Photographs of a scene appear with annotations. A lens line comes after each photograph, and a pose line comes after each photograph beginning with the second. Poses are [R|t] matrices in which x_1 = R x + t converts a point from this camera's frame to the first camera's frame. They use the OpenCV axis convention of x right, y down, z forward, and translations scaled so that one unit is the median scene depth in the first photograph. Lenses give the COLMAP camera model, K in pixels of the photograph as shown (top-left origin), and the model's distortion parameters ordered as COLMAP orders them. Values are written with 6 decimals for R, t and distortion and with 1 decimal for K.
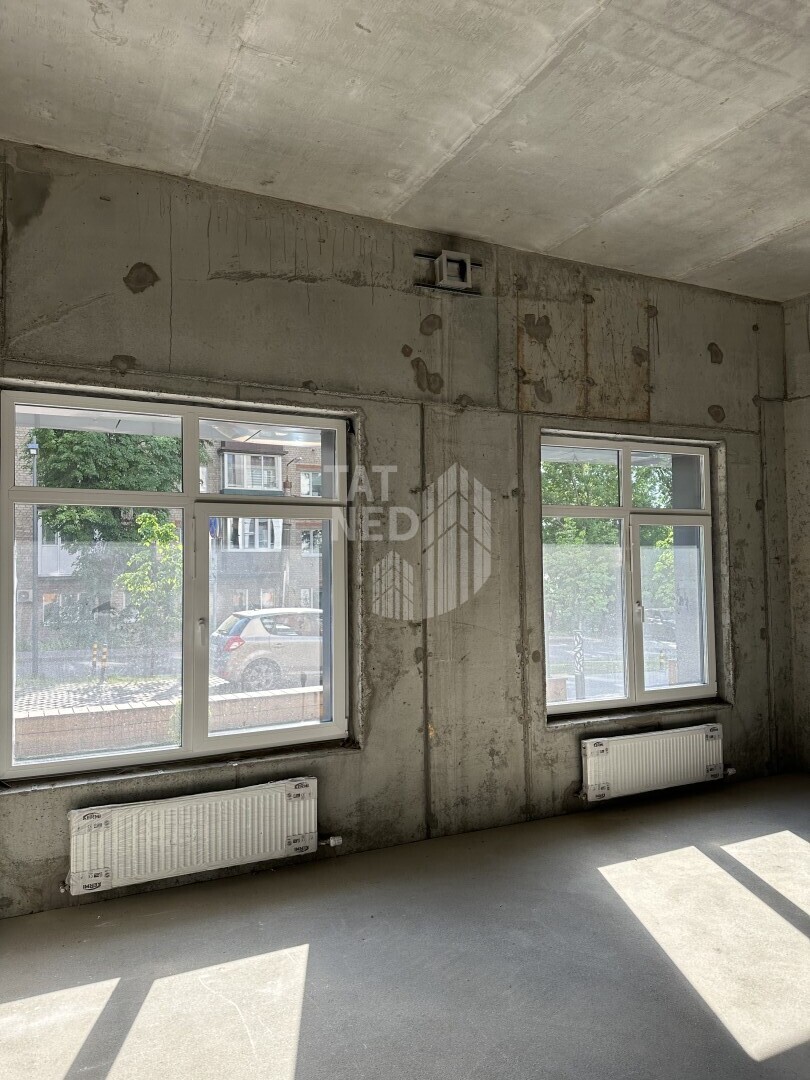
lens RADIAL K [[758.7, 0, 406.1], [0, 758.7, 544.1], [0, 0, 1]] dist [0.061515, -0.062799]
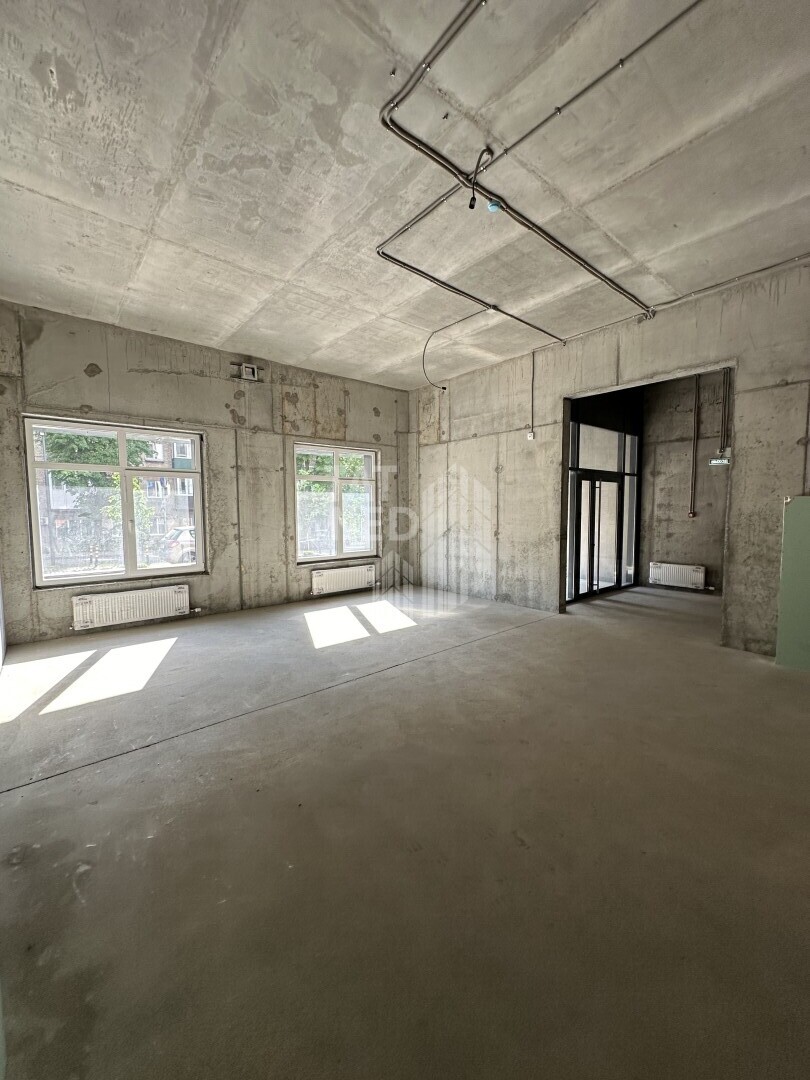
lens RADIAL K [[429.6, 0, 406.3], [0, 429.6, 540.1], [0, 0, 1]] dist [0.000761, 0.002339]
pose [[0.970970, -0.010865, 0.238953, 0.208439], [-0.014680, 0.994378, 0.104865, 0.006450], [-0.238749, -0.105328, 0.965352, -0.428819]]
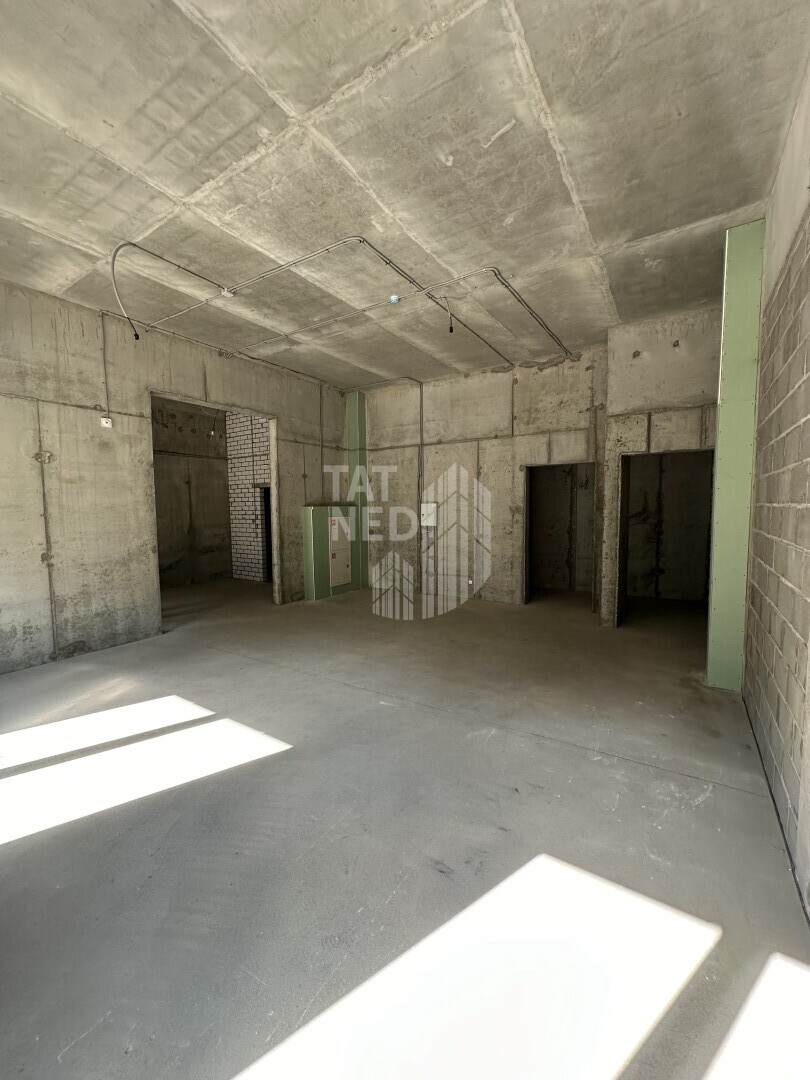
lens RADIAL K [[429.6, 0, 406.6], [0, 429.6, 537.1], [0, 0, 1]] dist [0.000761, 0.002339]
pose [[-0.509816, -0.041946, 0.859260, -0.335768], [-0.012708, 0.999069, 0.041231, 0.040151], [-0.860190, 0.010101, -0.509874, 0.689793]]
